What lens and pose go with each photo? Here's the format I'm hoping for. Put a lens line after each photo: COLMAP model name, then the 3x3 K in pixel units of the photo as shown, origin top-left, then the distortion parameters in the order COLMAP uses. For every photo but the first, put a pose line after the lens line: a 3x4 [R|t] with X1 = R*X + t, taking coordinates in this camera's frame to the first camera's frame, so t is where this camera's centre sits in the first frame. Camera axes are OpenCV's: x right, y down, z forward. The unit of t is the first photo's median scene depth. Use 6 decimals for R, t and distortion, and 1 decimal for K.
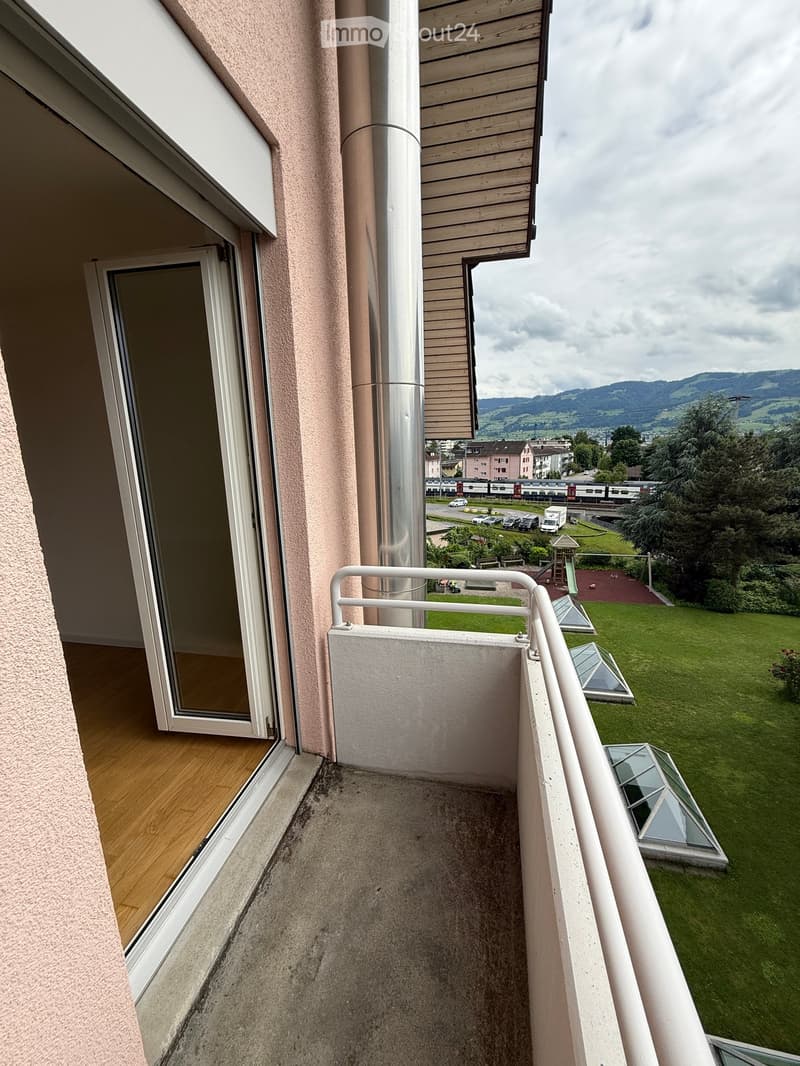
lens RADIAL K [[424.4, 0, 400.0], [0, 424.4, 533.0], [0, 0, 1]] dist [-0.001180, 0.000014]
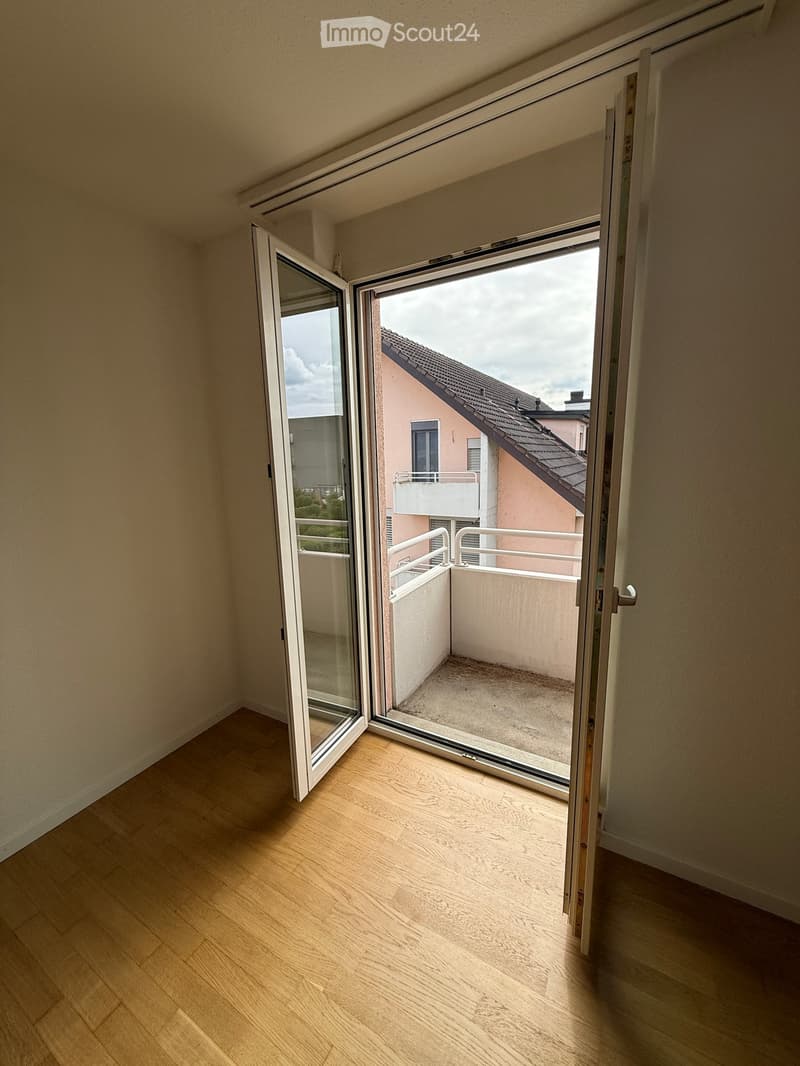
lens RADIAL K [[424.4, 0, 400.0], [0, 424.4, 533.0], [0, 0, 1]] dist [-0.001180, 0.000014]
pose [[0.295297, -0.151984, 0.943239, -1.565496], [0.211146, 0.973236, 0.090714, -0.095059], [-0.931782, 0.172373, 0.319485, 0.615799]]
